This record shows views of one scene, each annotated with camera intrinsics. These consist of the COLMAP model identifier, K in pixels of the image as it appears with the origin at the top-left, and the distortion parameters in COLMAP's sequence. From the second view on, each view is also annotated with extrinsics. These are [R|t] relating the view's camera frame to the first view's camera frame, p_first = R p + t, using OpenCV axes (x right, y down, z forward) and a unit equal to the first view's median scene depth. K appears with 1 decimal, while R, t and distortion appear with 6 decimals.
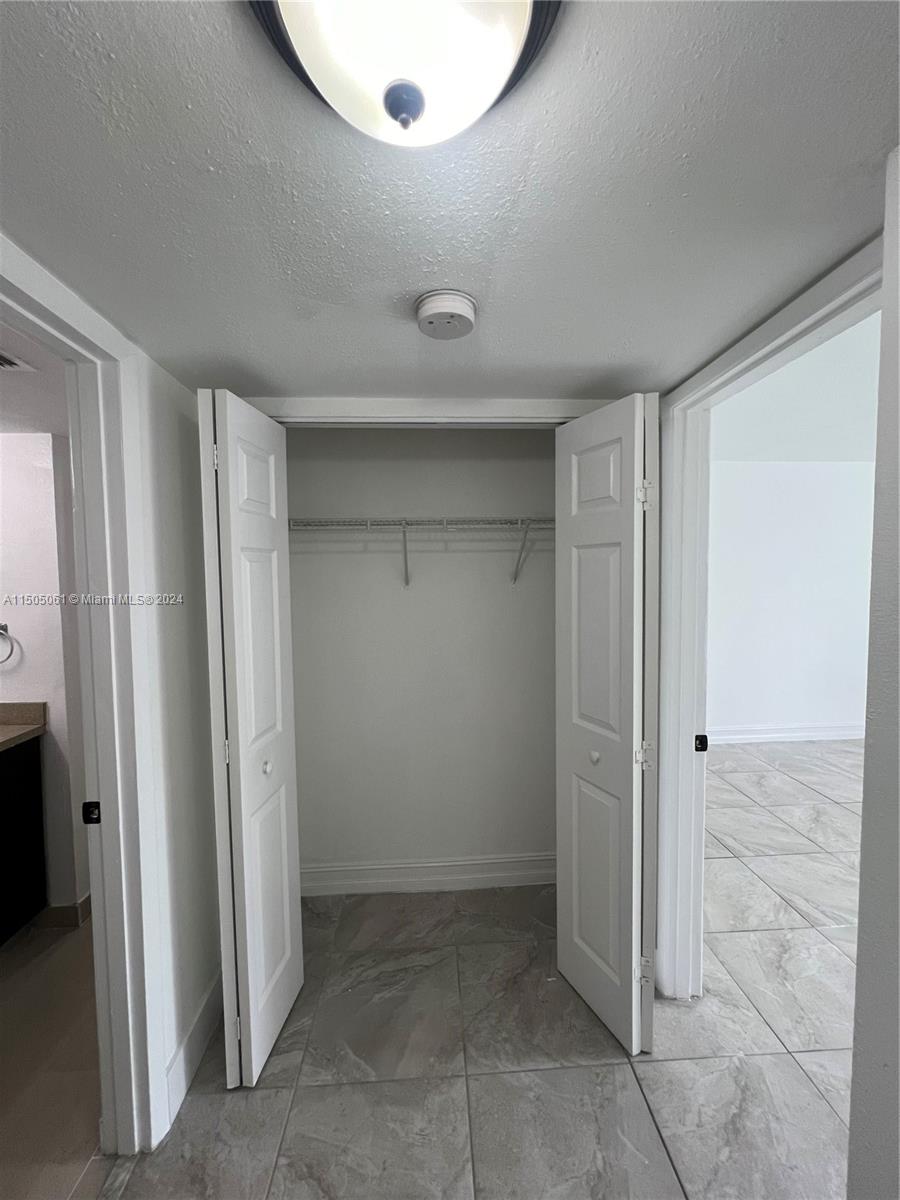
lens RADIAL K [[481.4, 0, 452.1], [0, 481.4, 597.0], [0, 0, 1]] dist [-0.002028, -0.000332]
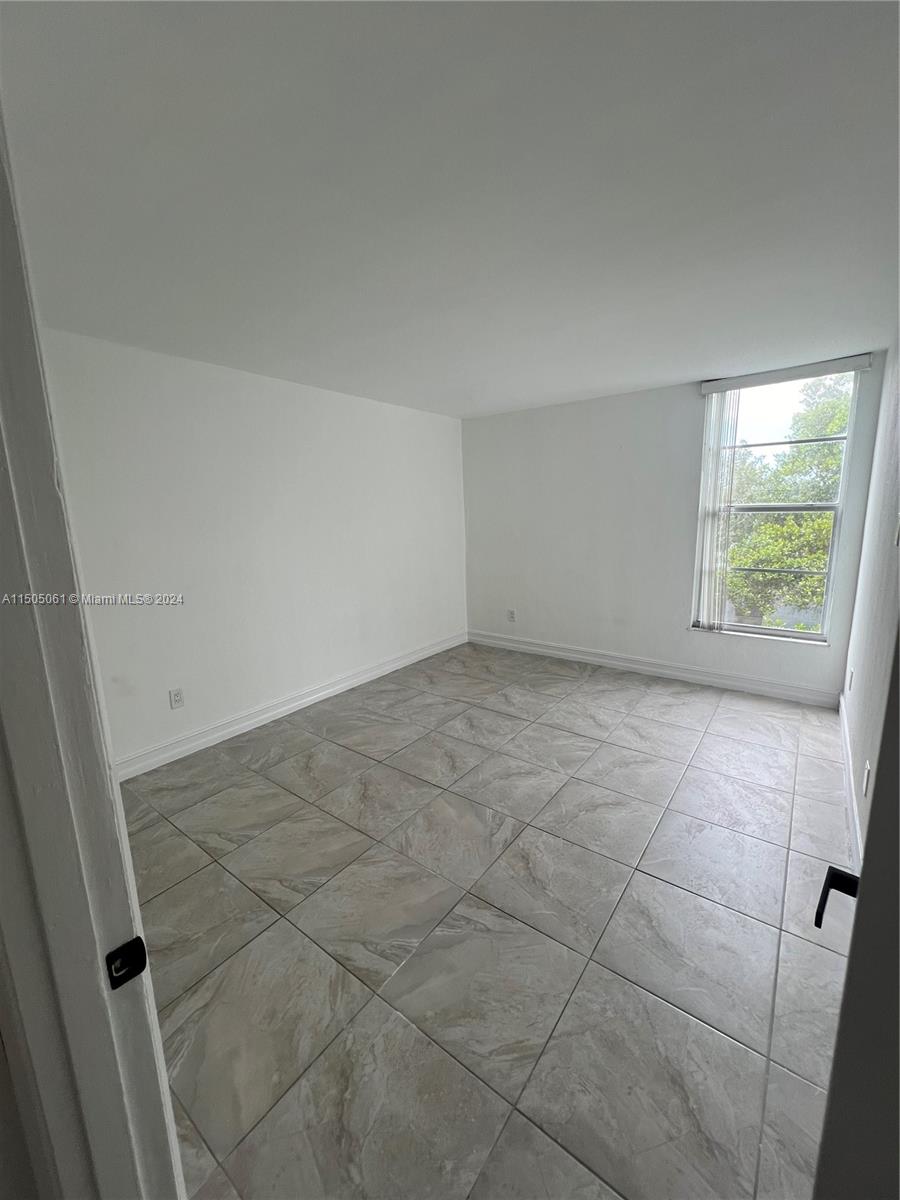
lens RADIAL K [[481.4, 0, 450.1], [0, 481.4, 596.6], [0, 0, 1]] dist [-0.002028, -0.000332]
pose [[0.652659, -0.141548, 0.744312, 0.220440], [0.055697, 0.988699, 0.139186, -0.017746], [-0.755602, -0.049385, 0.653167, 0.277582]]
